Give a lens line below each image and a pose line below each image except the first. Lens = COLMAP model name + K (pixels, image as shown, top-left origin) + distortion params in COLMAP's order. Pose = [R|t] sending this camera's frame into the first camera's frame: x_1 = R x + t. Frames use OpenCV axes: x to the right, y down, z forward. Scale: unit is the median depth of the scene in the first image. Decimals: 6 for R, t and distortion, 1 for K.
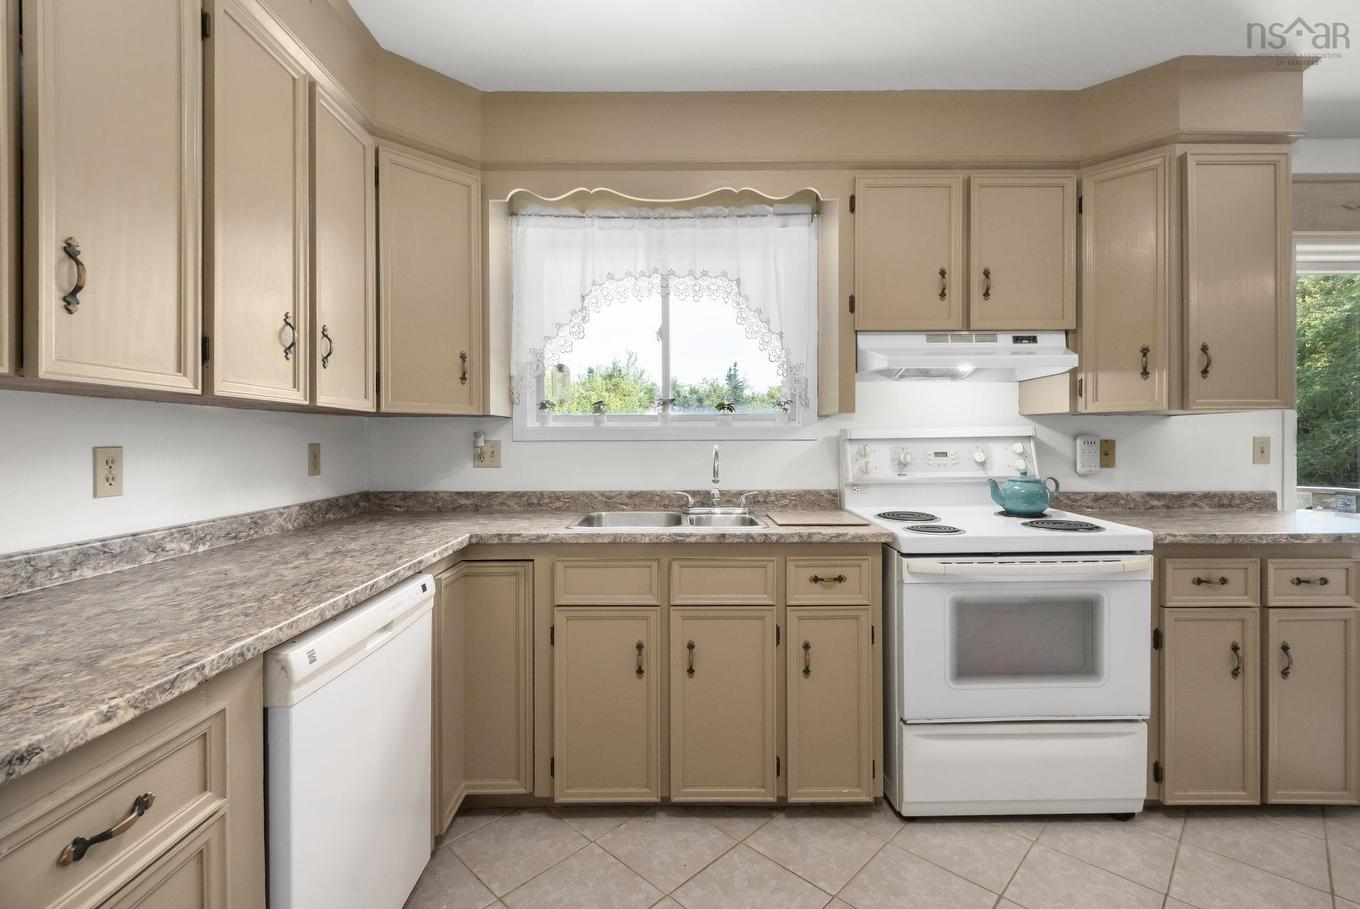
lens RADIAL K [[607.8, 0, 671.0], [0, 607.8, 441.6], [0, 0, 1]] dist [0.006818, -0.006773]
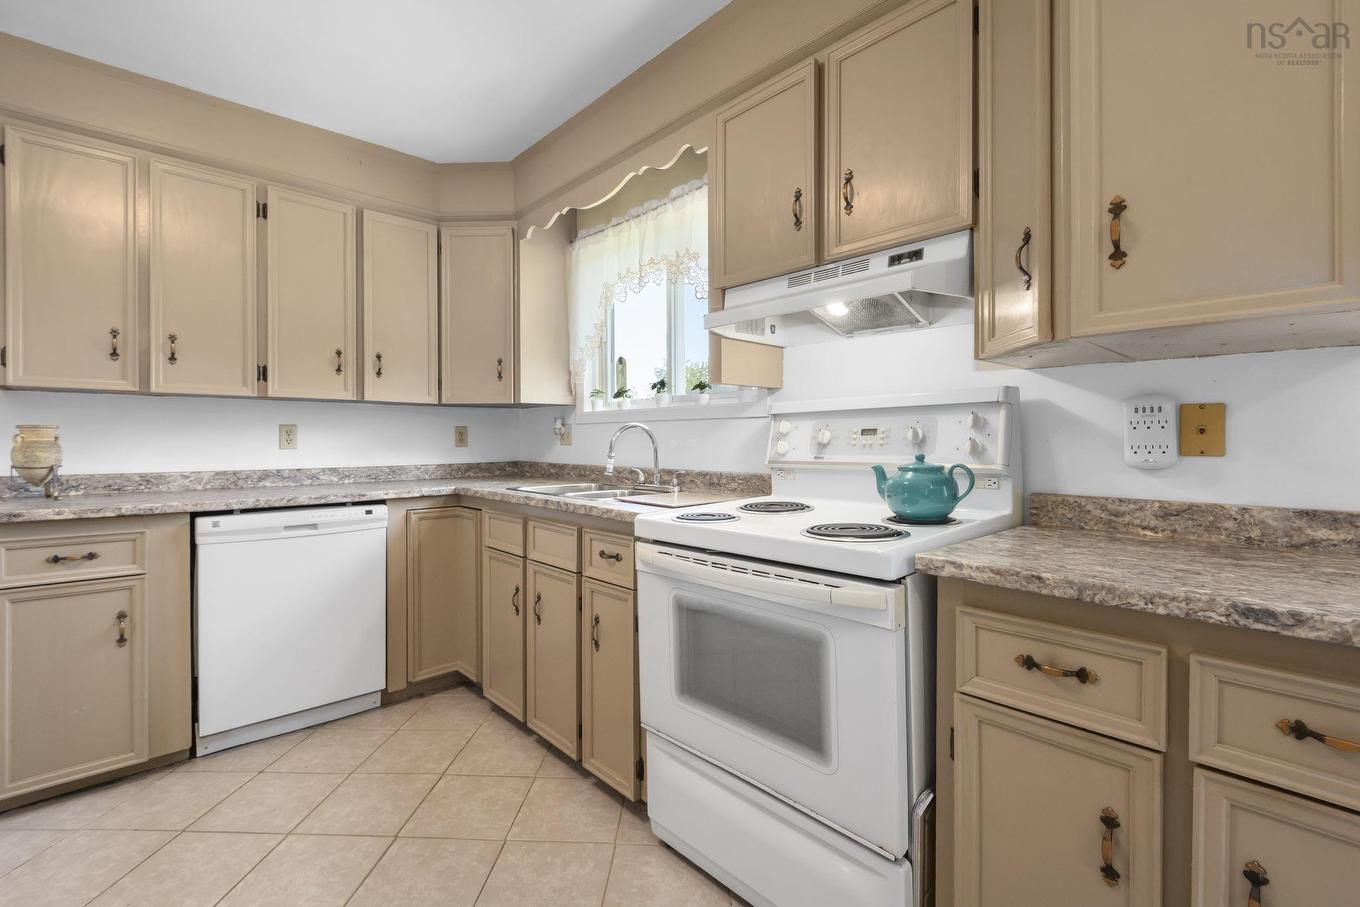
lens RADIAL K [[607.8, 0, 693.2], [0, 607.8, 440.1], [0, 0, 1]] dist [0.006818, -0.006773]
pose [[0.679161, 0.003309, -0.733982, 1.059091], [-0.002013, 0.999994, 0.002646, 0.037224], [0.733987, -0.000319, 0.679164, 0.432181]]
